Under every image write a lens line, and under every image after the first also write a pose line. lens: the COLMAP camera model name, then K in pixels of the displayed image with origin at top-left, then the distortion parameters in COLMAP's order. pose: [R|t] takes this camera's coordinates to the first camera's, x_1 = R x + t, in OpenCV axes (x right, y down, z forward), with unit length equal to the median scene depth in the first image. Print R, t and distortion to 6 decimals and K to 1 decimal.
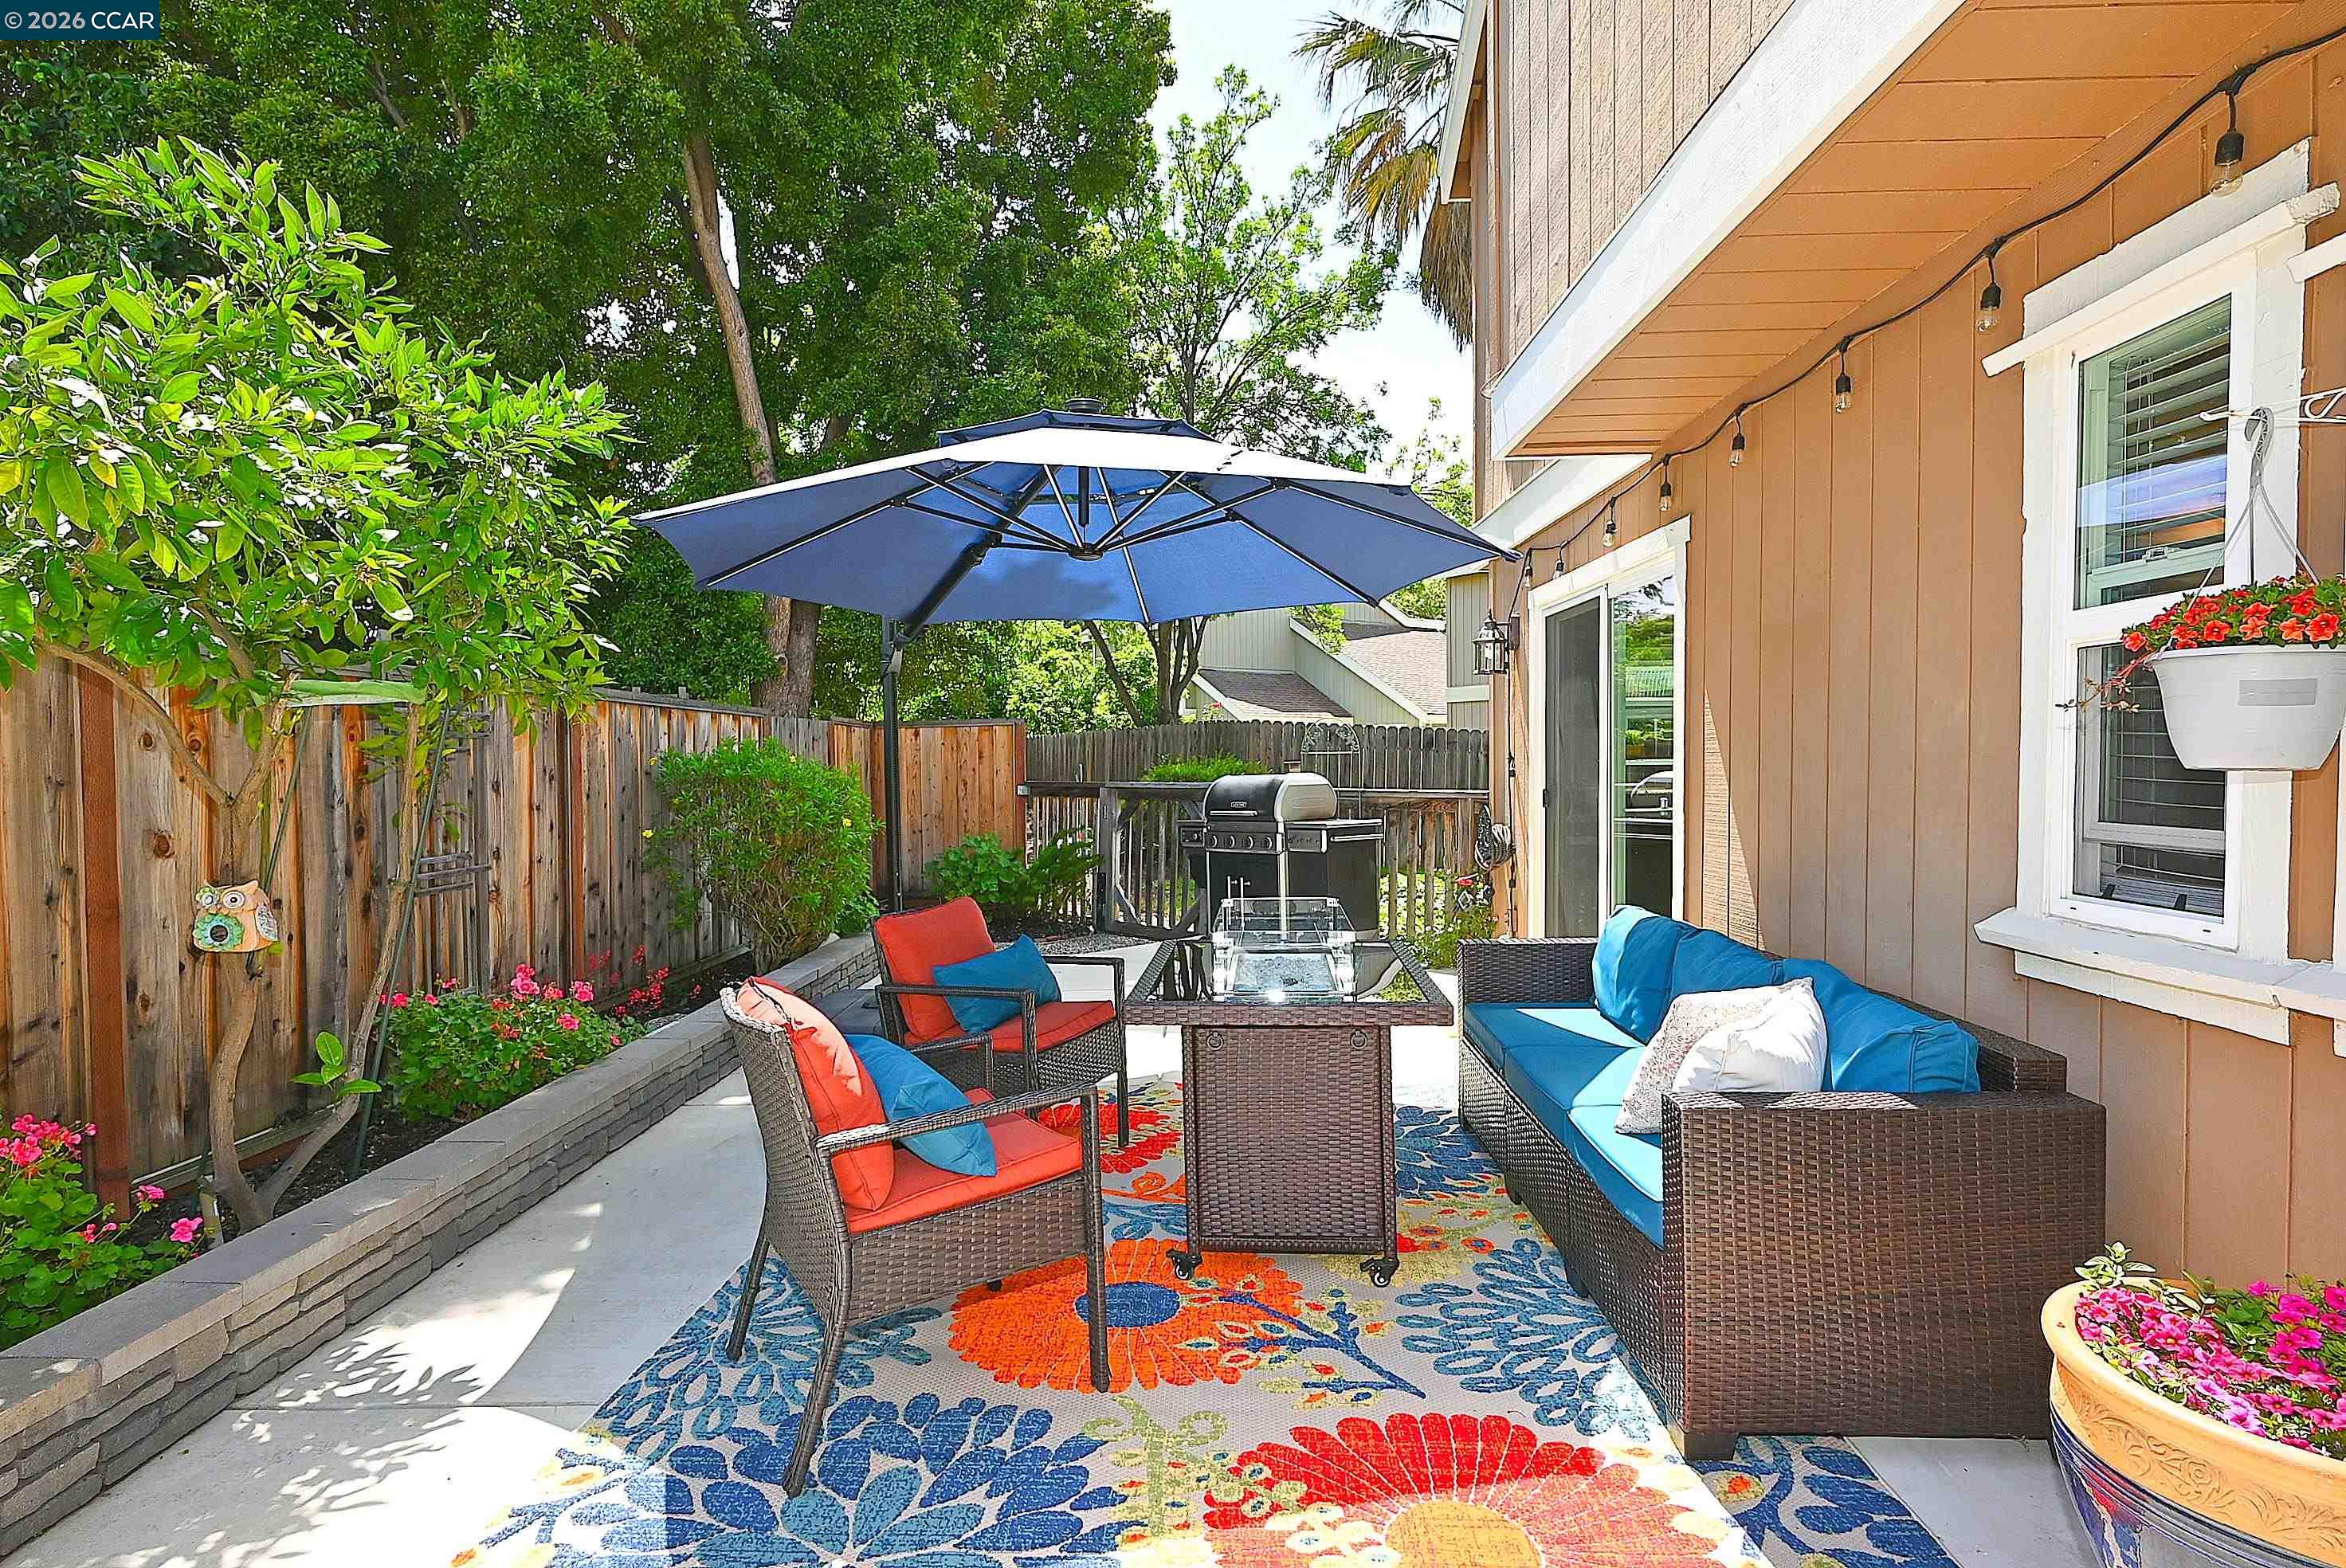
lens RADIAL K [[1165.2, 0, 1173.6], [0, 1165.2, 790.5], [0, 0, 1]] dist [-0.001876, 0.001626]
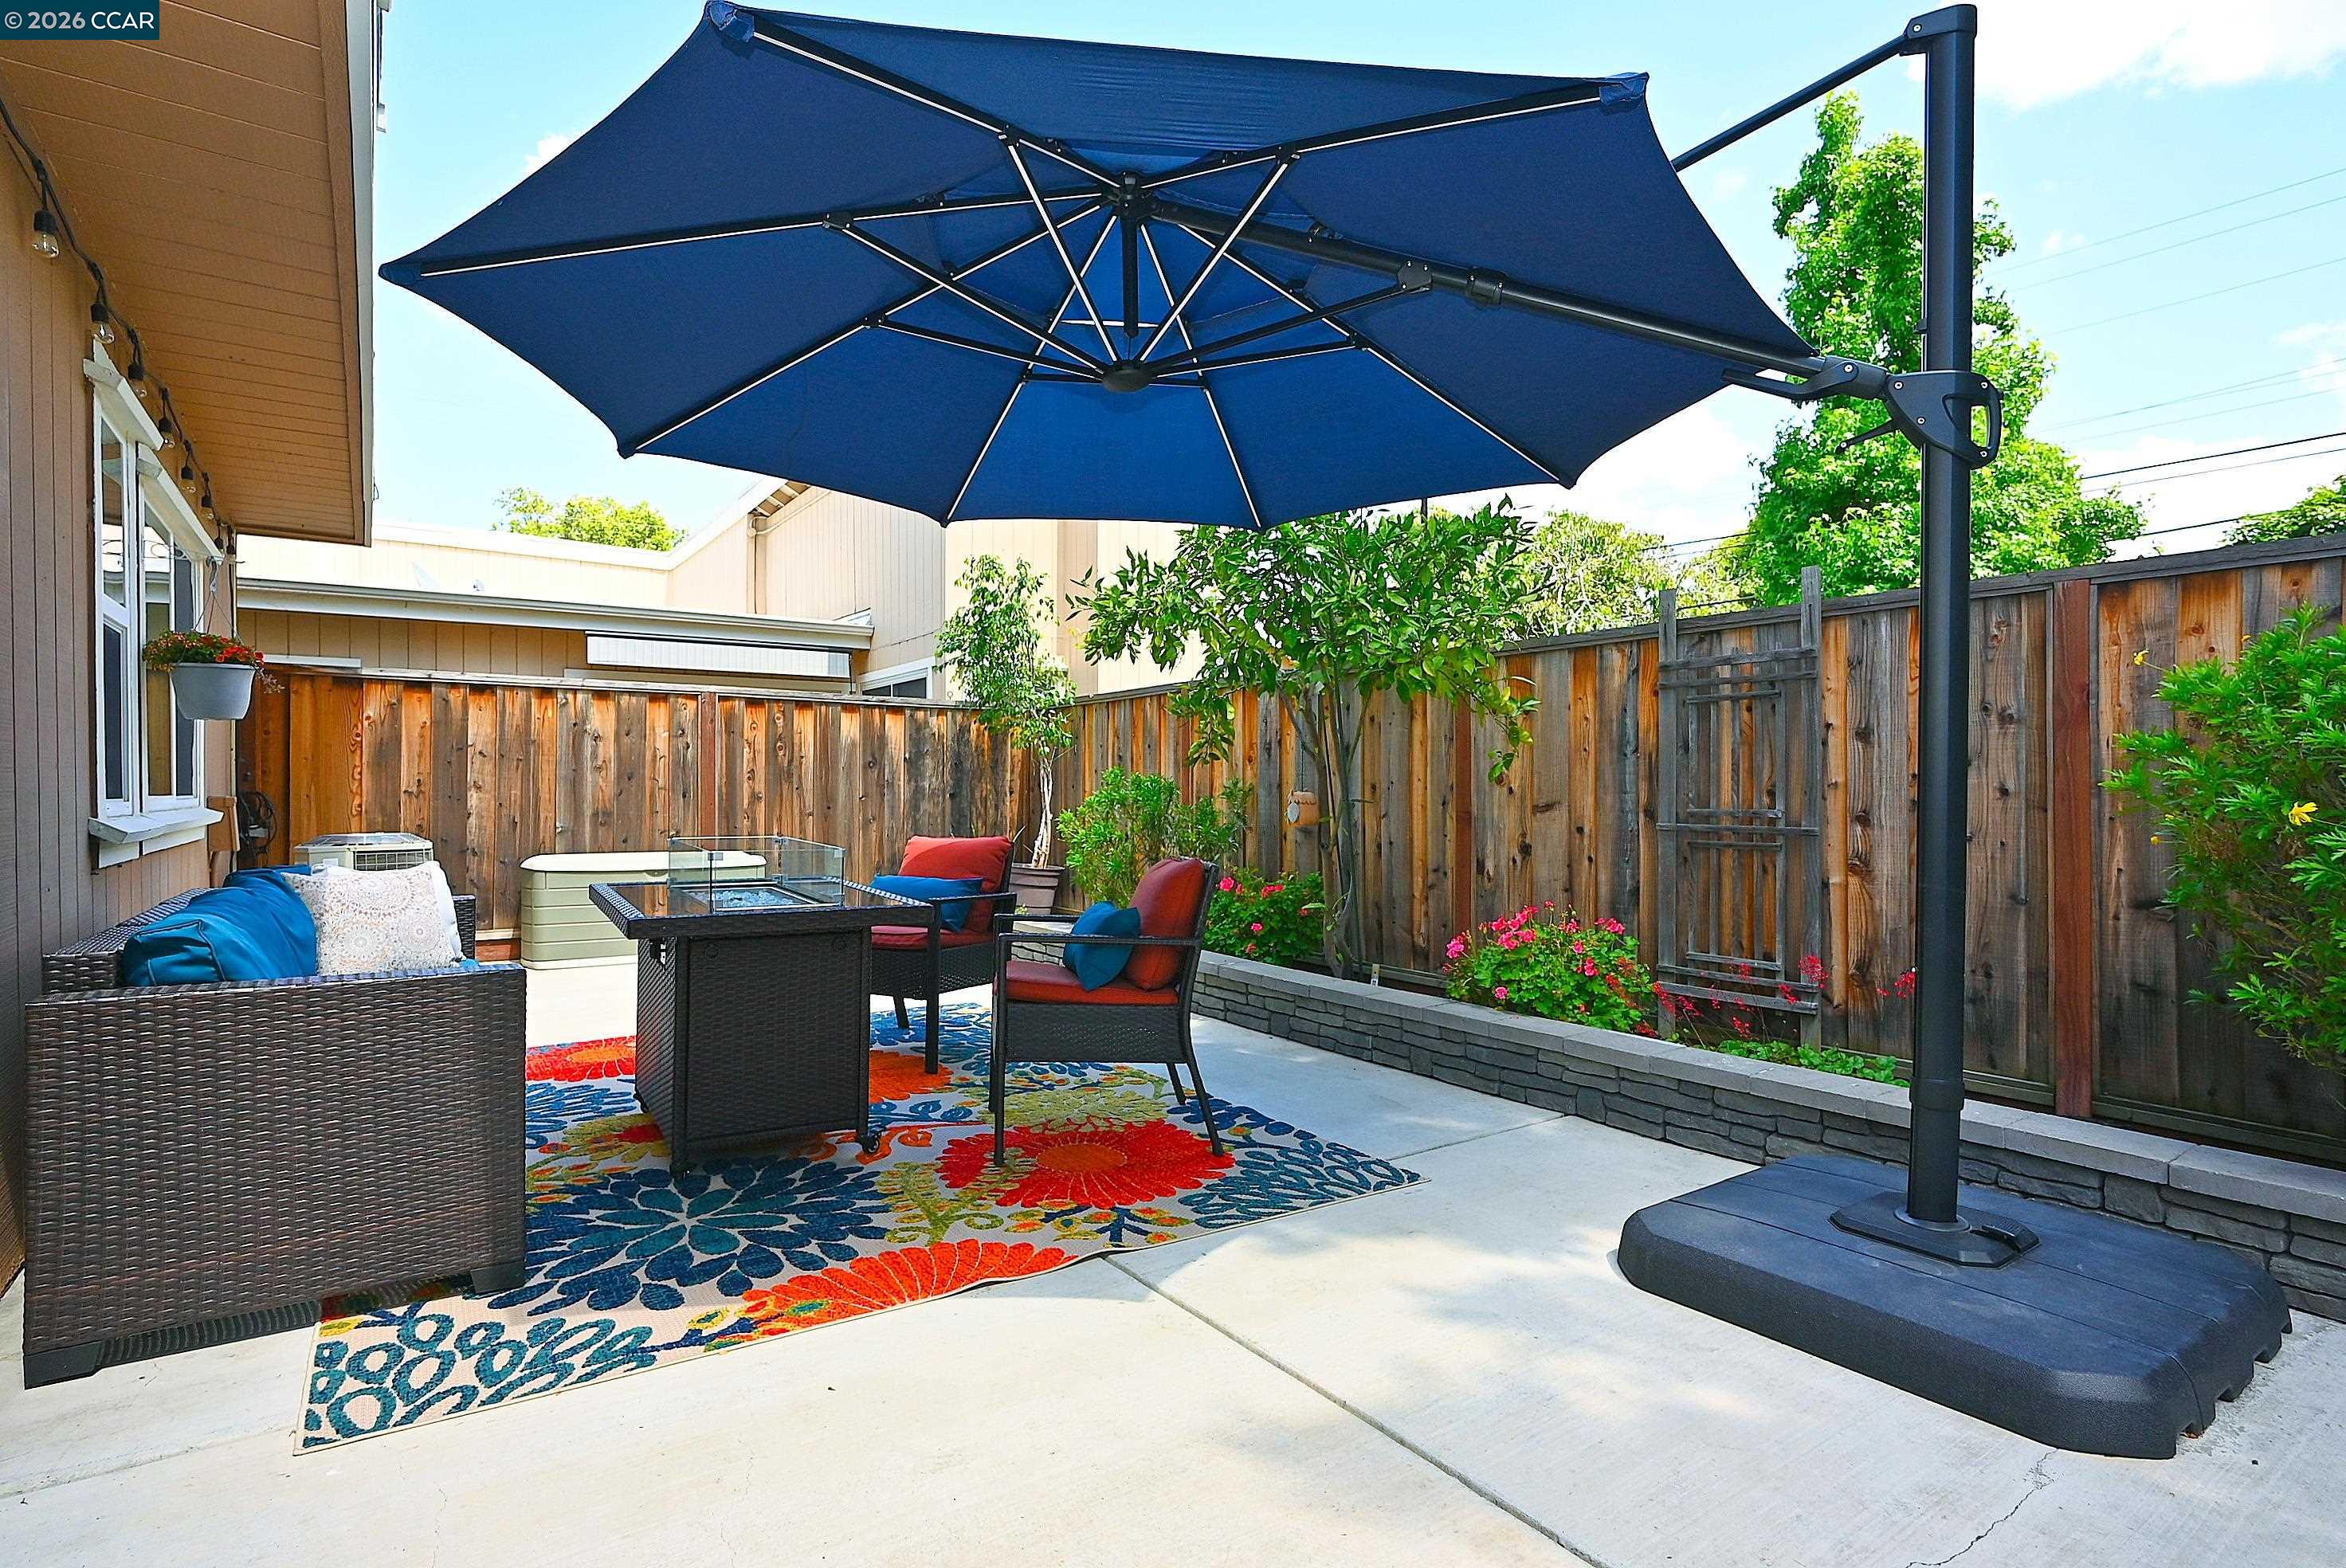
lens RADIAL K [[1165.2, 0, 1173.6], [0, 1165.2, 790.5], [0, 0, 1]] dist [-0.001876, 0.001626]
pose [[-0.810300, 0.013130, -0.585869, 0.220573], [-0.004823, 0.999566, 0.029072, 0.011696], [0.585996, 0.026383, -0.809884, 1.144417]]
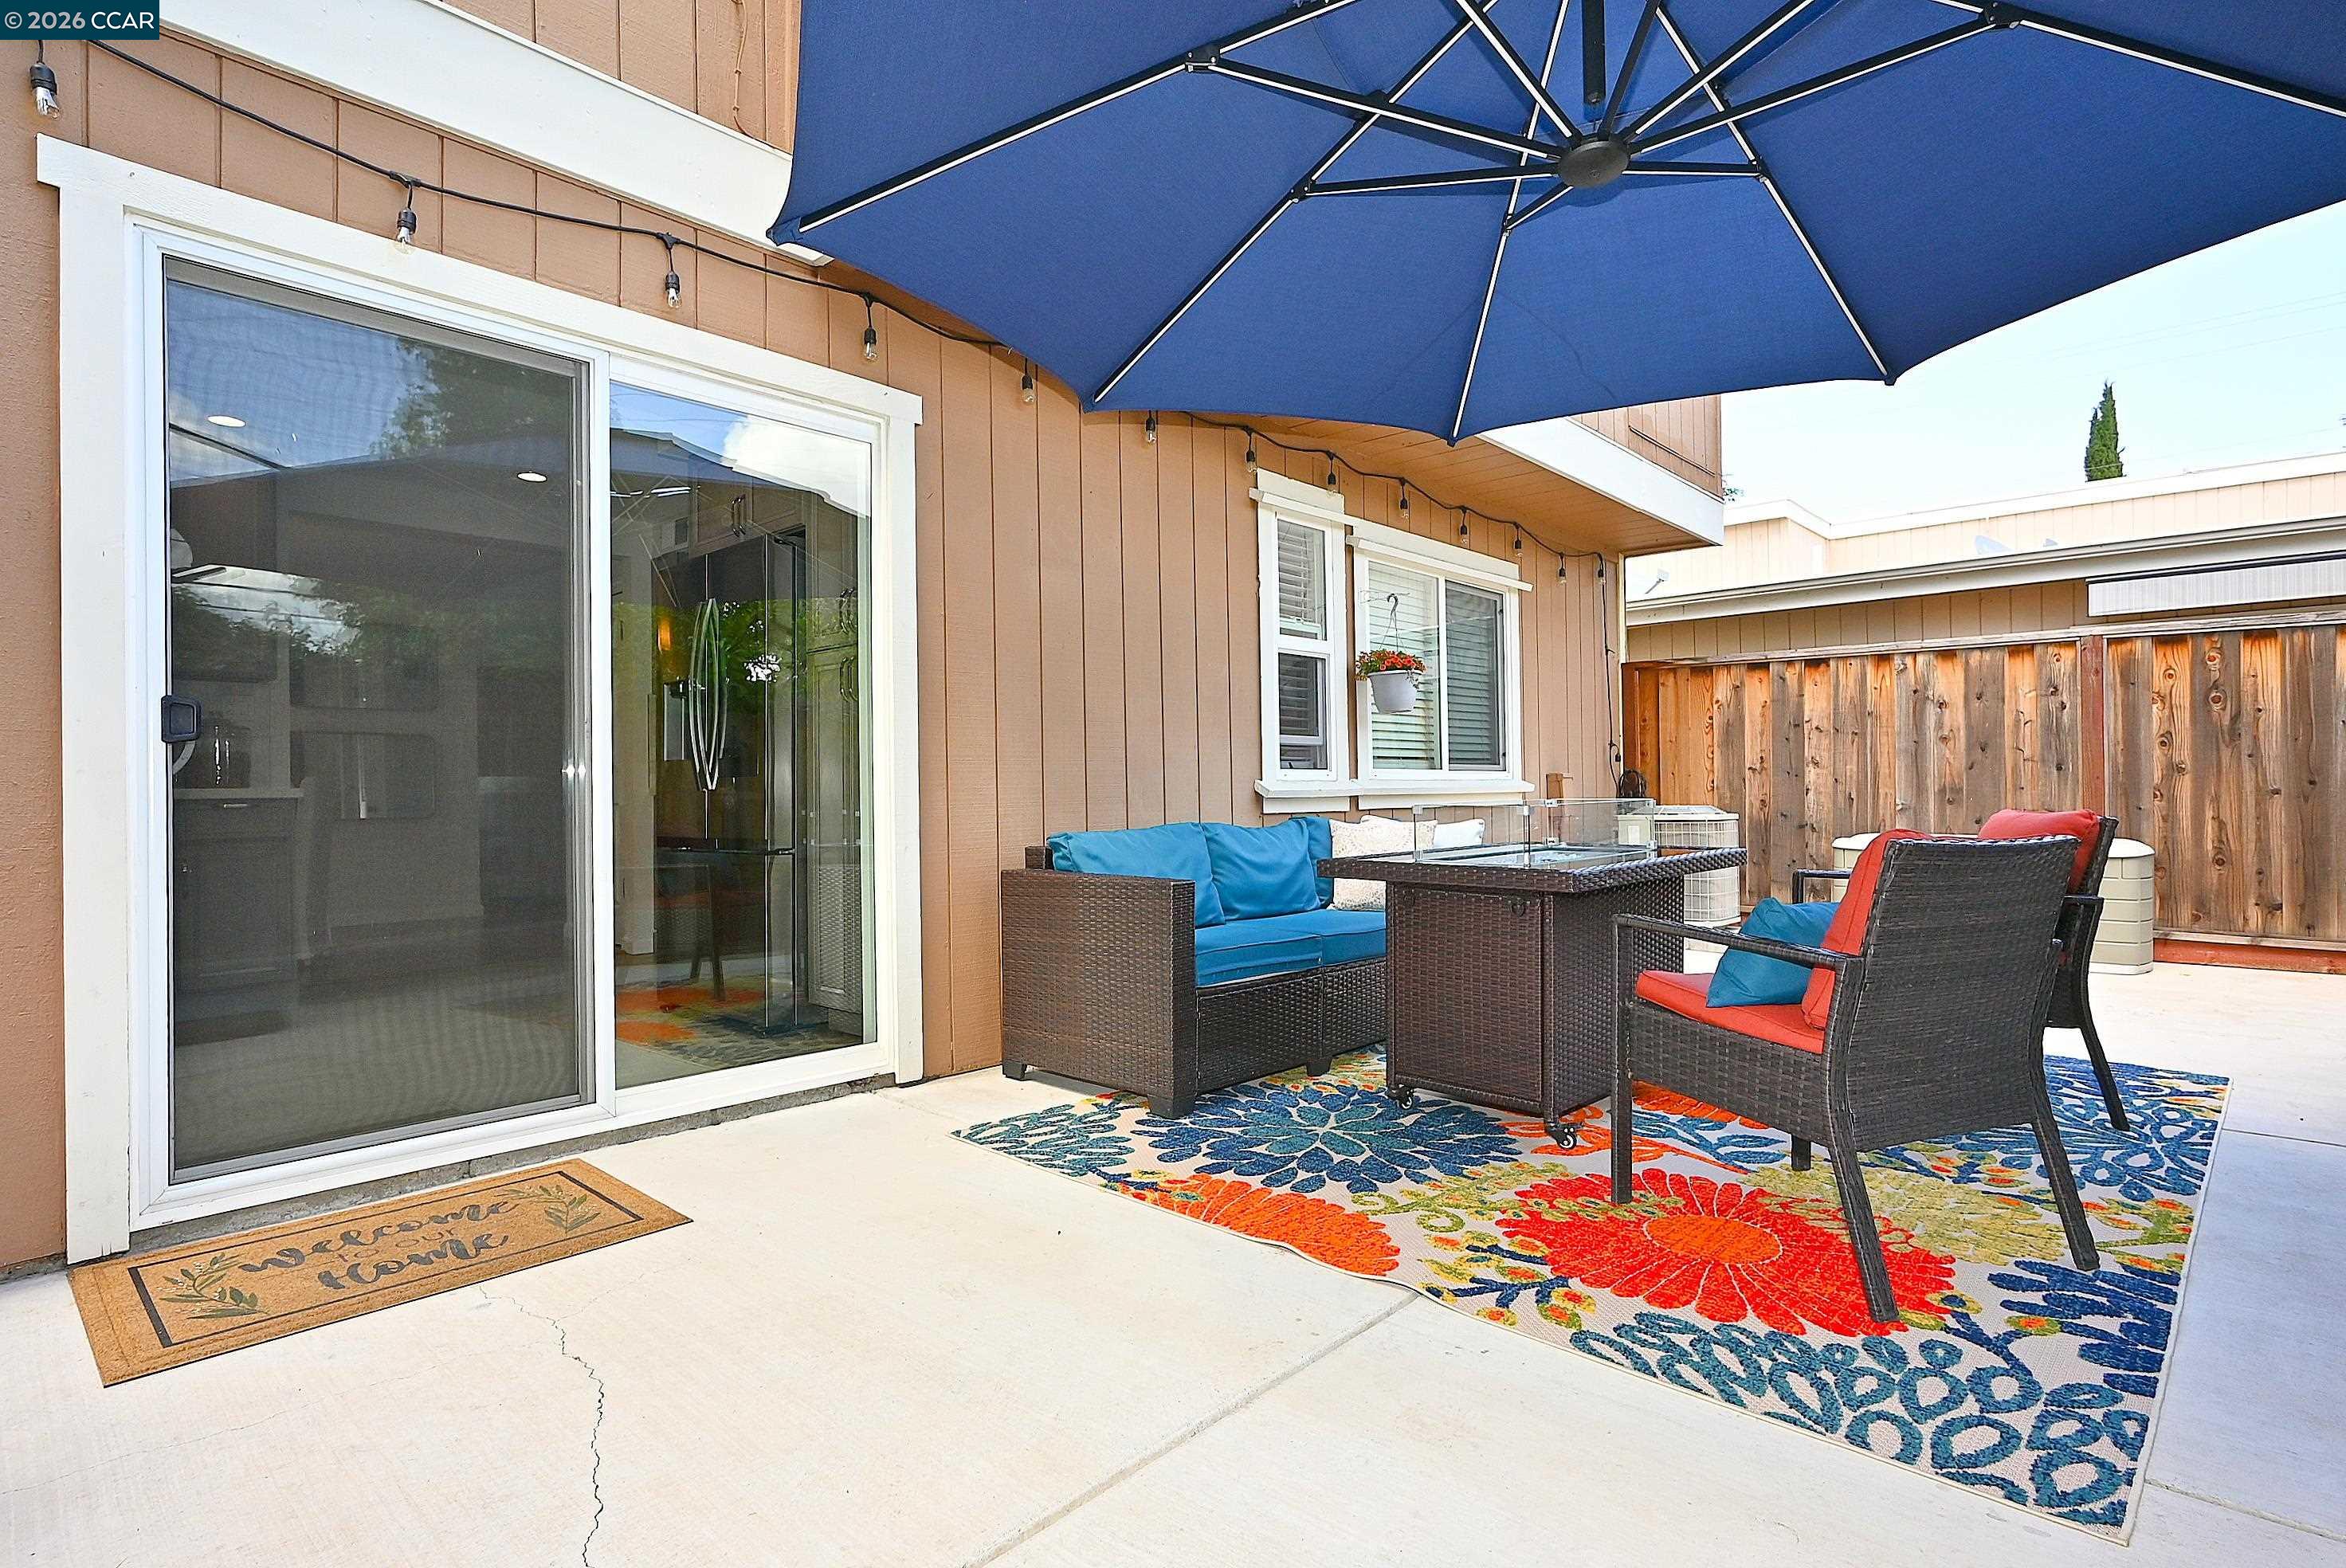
lens RADIAL K [[1186.2, 0, 1173.0], [0, 1186.2, 784.0], [0, 0, 1]] dist [-0.001316, 0.001231]
pose [[-0.753968, 0.022520, 0.656526, -0.194527], [0.034189, 0.999403, 0.004983, 0.039645], [-0.656021, 0.026203, -0.754287, 1.096241]]
